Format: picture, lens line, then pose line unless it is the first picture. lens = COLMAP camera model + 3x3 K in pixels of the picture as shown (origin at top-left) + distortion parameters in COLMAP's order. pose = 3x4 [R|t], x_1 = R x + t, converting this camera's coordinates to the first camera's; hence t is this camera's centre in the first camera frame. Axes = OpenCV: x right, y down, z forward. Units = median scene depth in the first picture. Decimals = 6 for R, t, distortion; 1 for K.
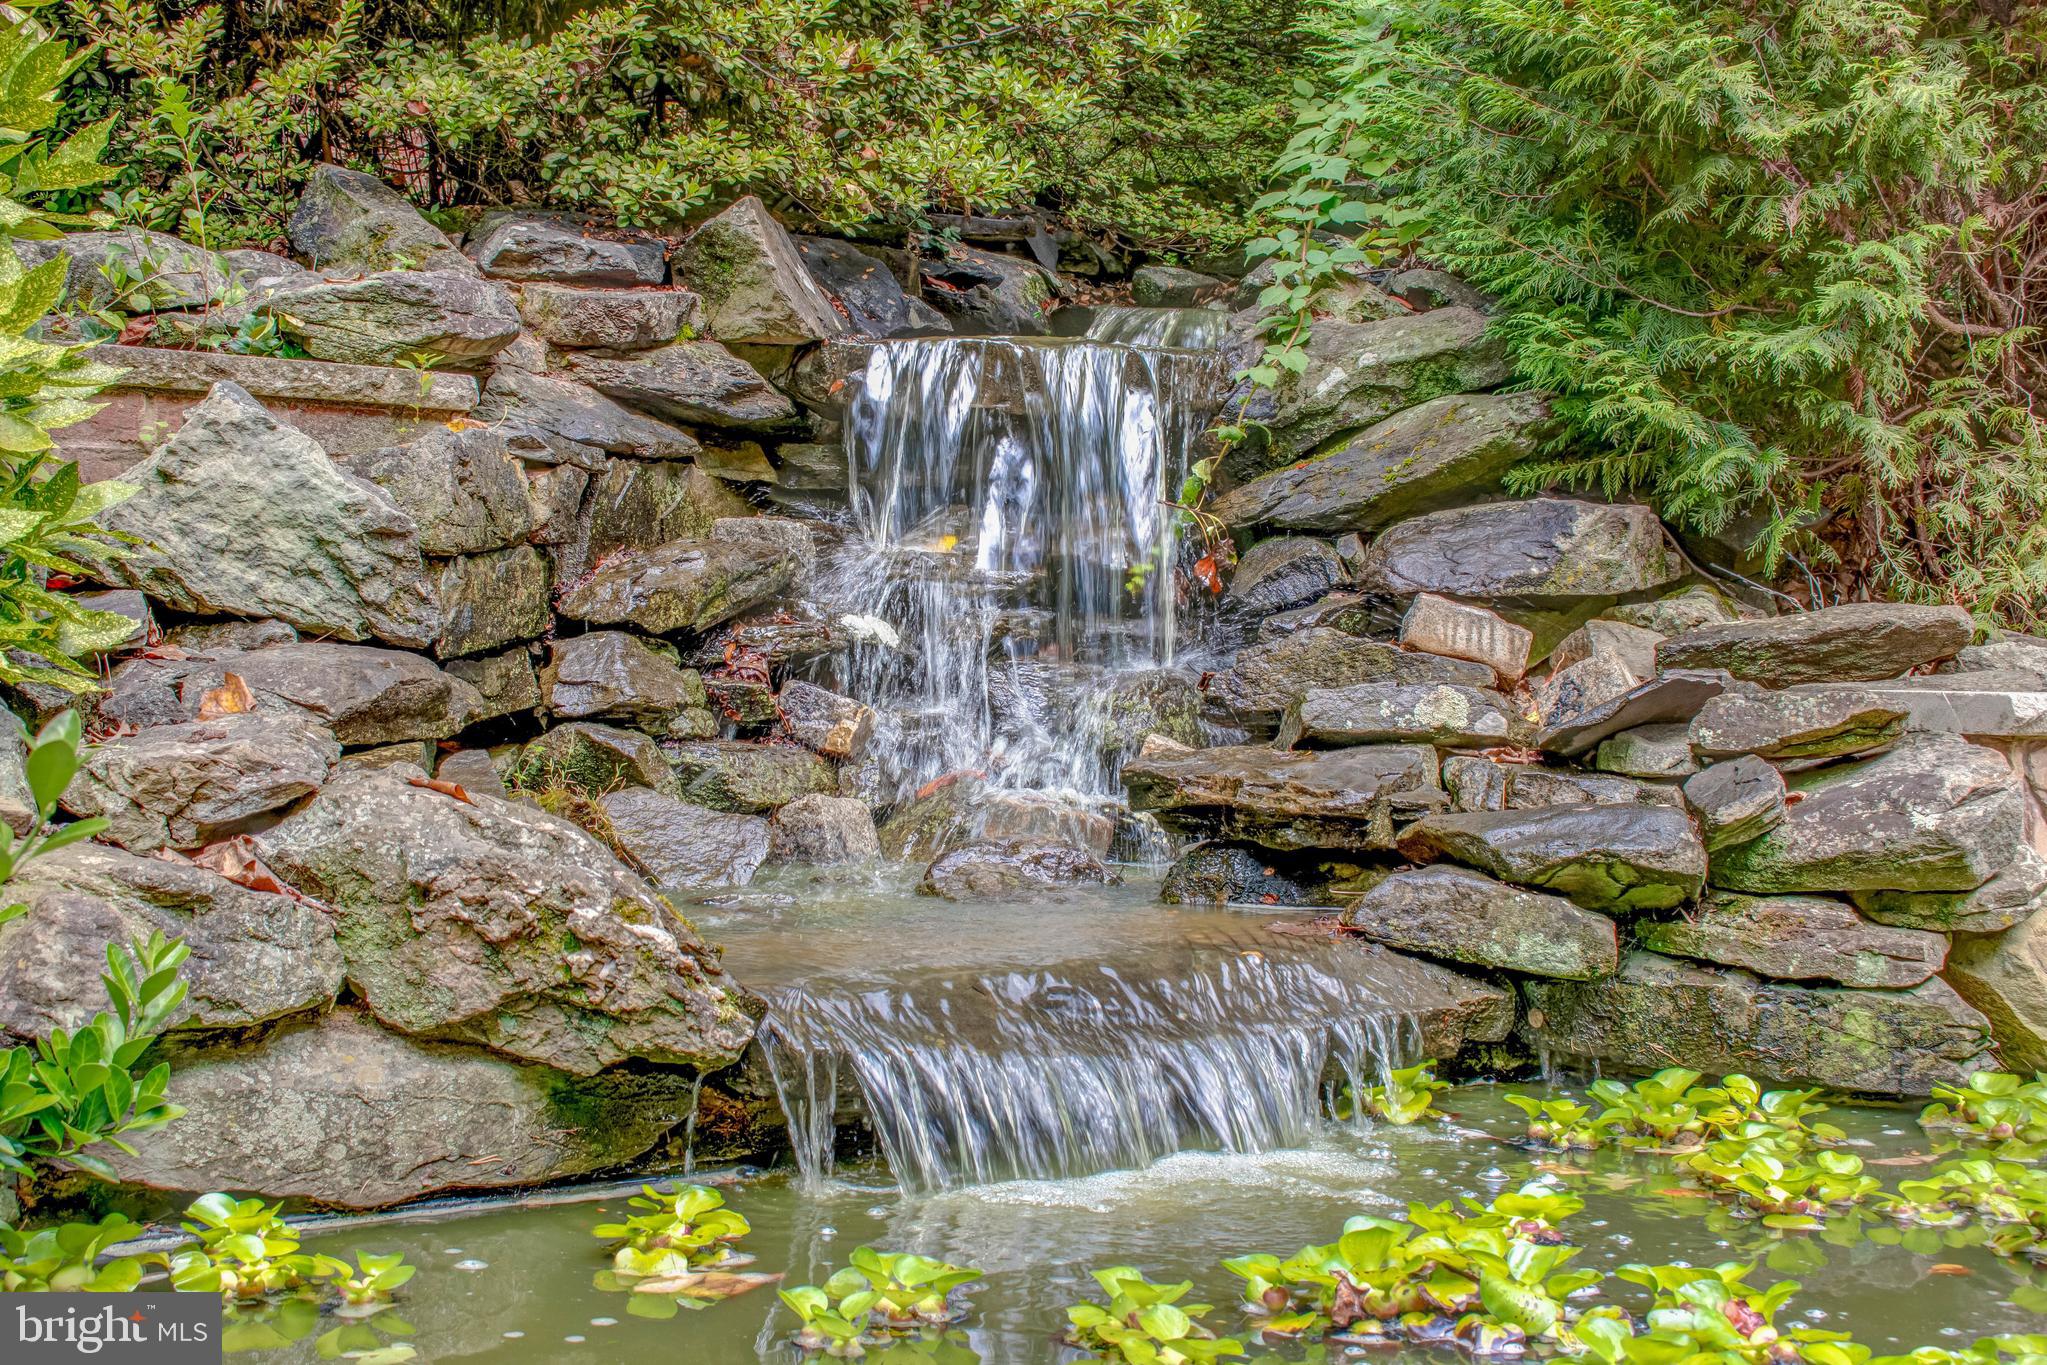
lens RADIAL K [[2530.9, 0, 1023.5], [0, 2530.9, 682.5], [0, 0, 1]] dist [-0.093293, 0.038299]
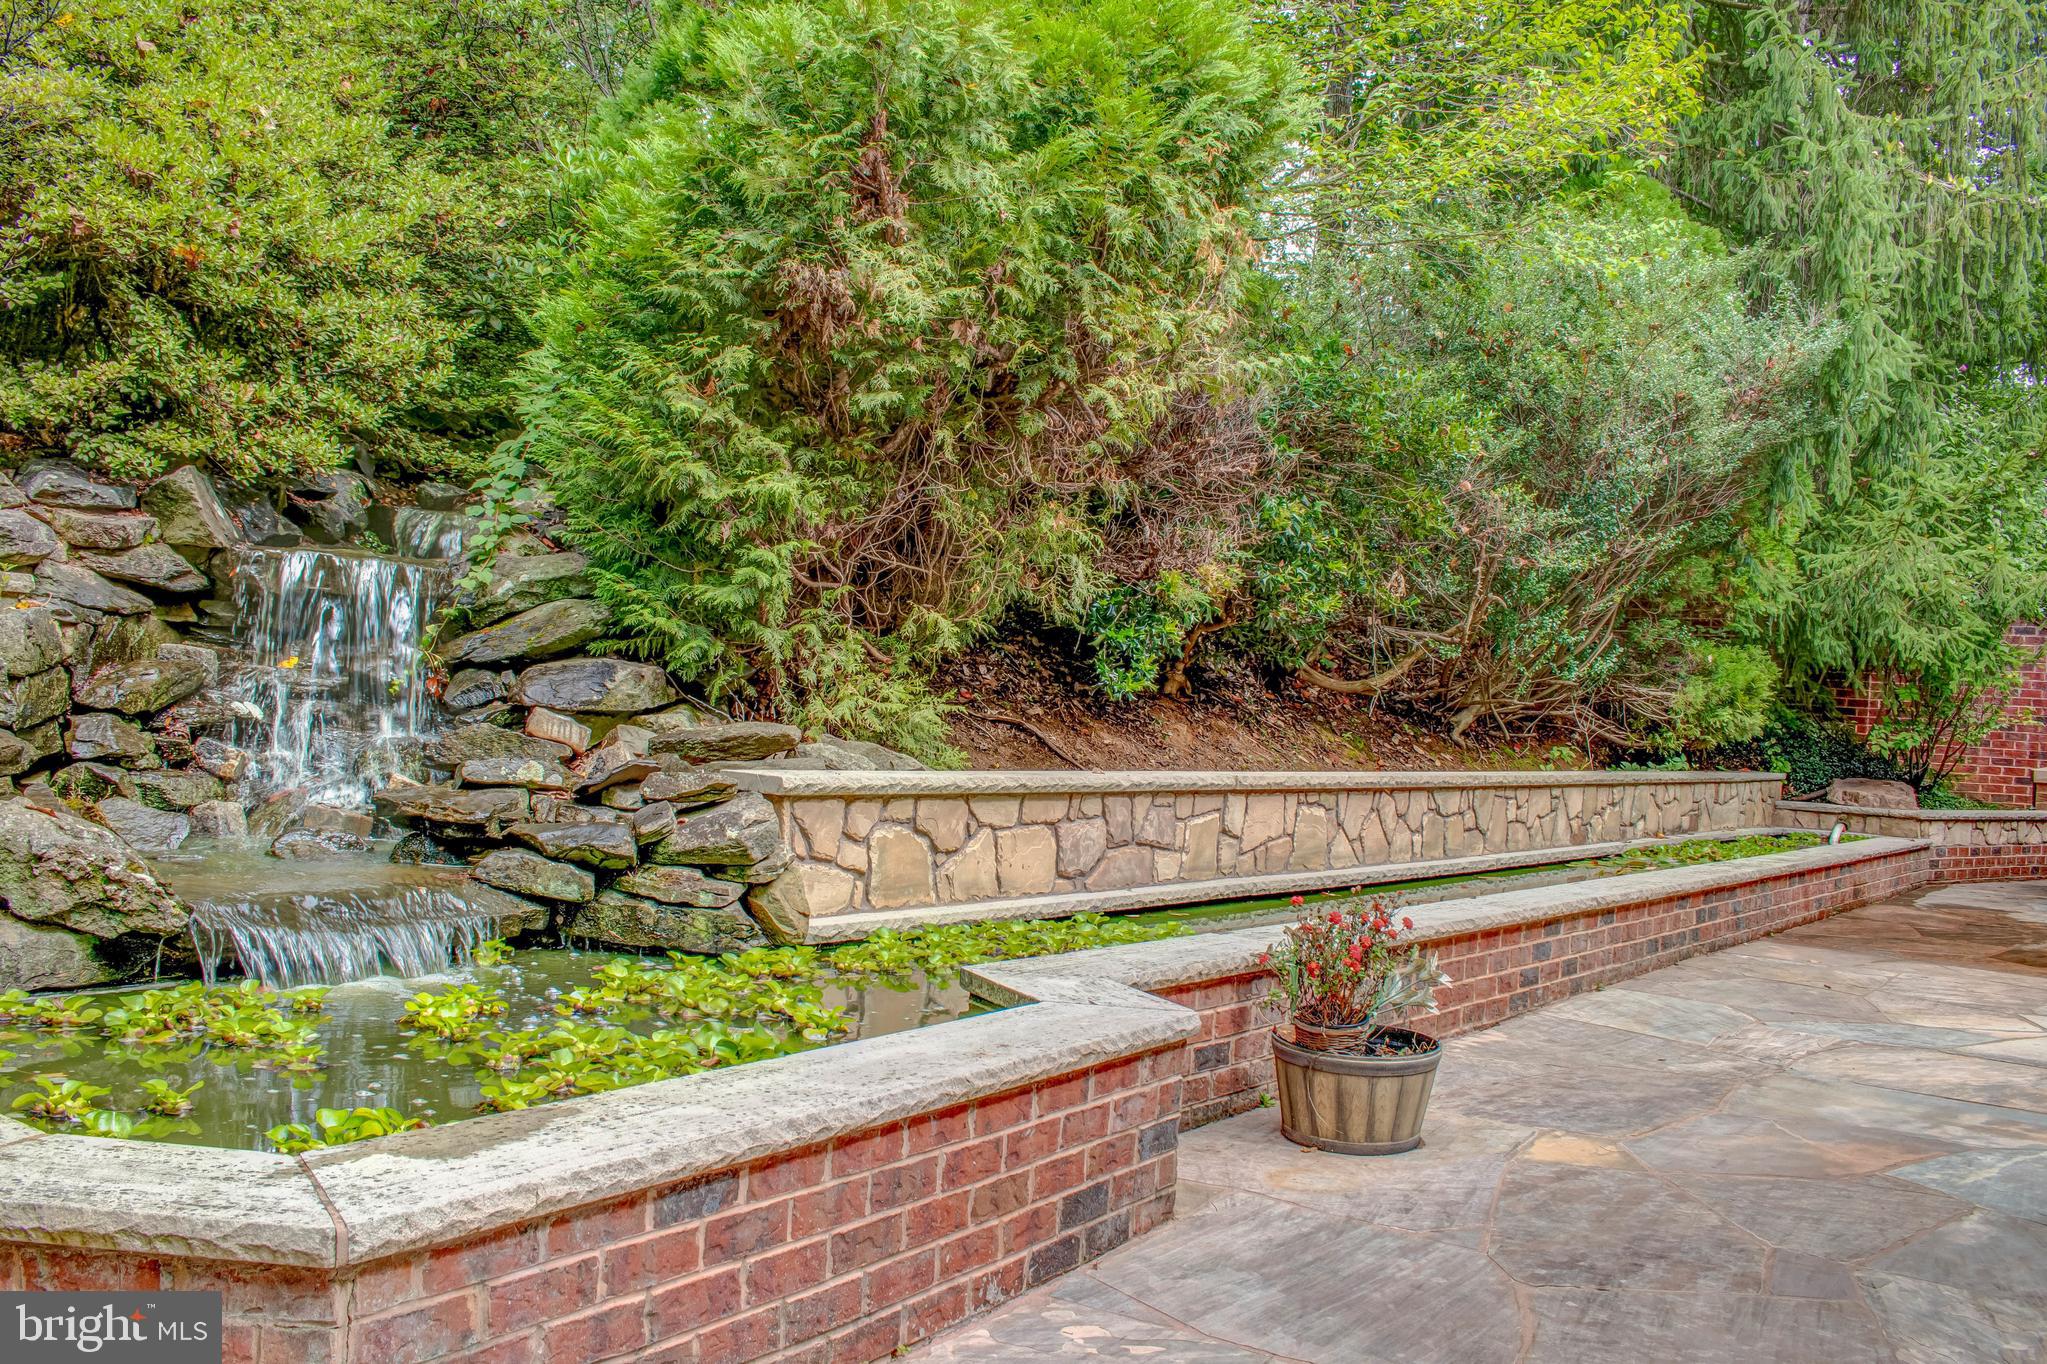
lens RADIAL K [[1865.0, 0, 1023.5], [0, 1865.0, 682.0], [0, 0, 1]] dist [-0.150564, 0.129503]
pose [[0.941040, 0.041151, 0.335783, 0.029264], [-0.041197, 0.999127, -0.006988, -0.061813], [-0.335778, -0.007257, 0.941913, -0.509953]]
